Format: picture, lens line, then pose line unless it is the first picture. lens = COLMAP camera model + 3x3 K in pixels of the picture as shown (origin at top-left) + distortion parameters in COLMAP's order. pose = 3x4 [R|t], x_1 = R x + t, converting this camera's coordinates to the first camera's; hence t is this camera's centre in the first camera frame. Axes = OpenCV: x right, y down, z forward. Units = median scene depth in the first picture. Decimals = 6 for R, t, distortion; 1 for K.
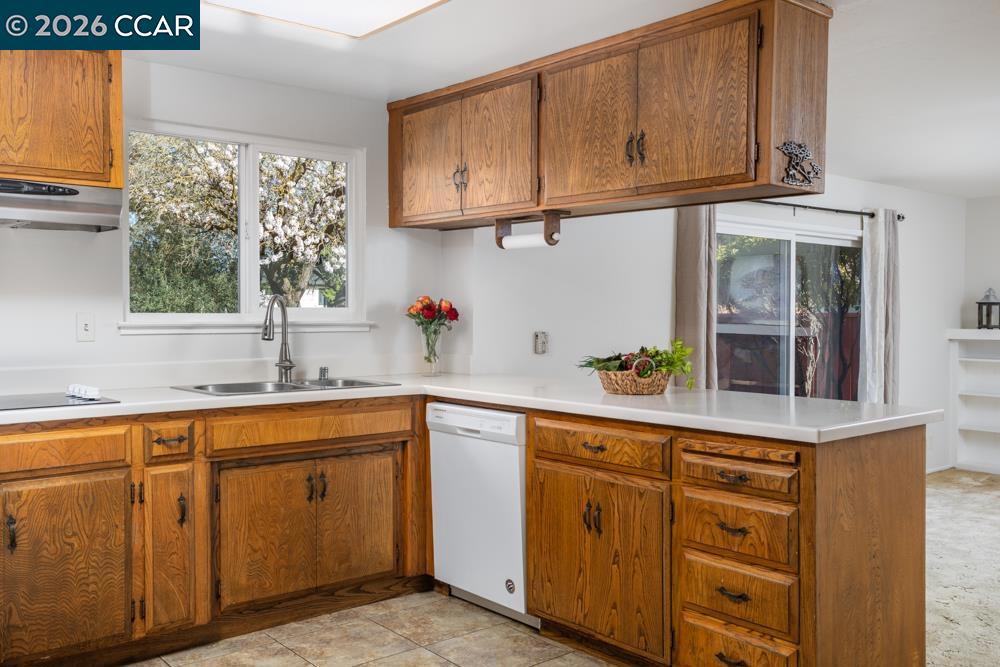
lens RADIAL K [[901.8, 0, 500.0], [0, 901.8, 333.5], [0, 0, 1]] dist [0.011539, 0.021077]
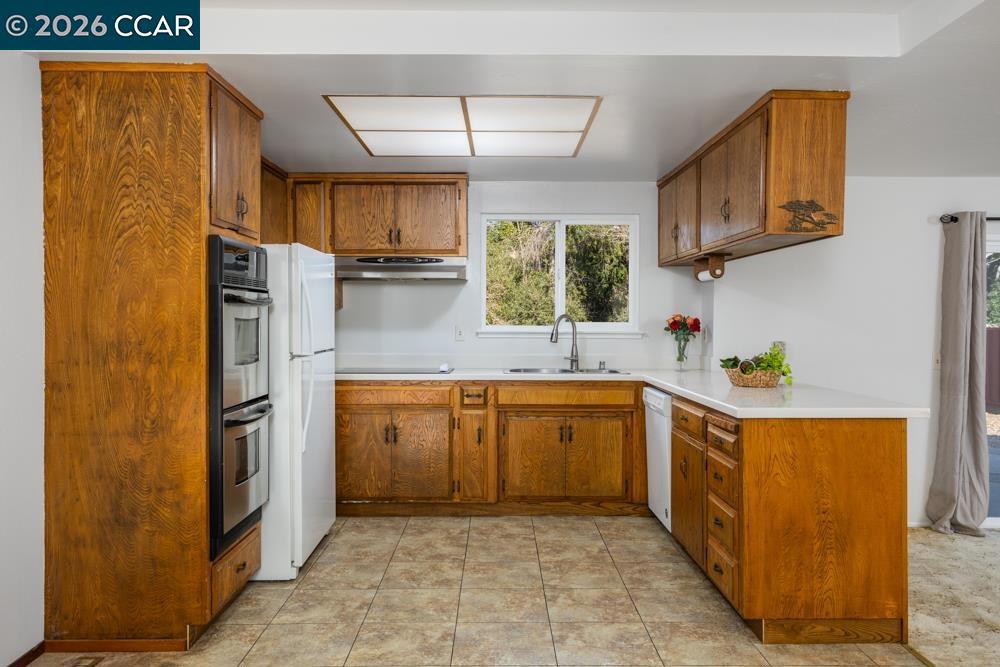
lens RADIAL K [[774.3, 0, 500.0], [0, 774.3, 333.5], [0, 0, 1]] dist [0.000372, 0.008205]
pose [[0.764967, 0.011854, -0.643961, 0.603512], [-0.018856, 0.999814, -0.003995, -0.001091], [0.643794, 0.015198, 0.765048, -0.134931]]
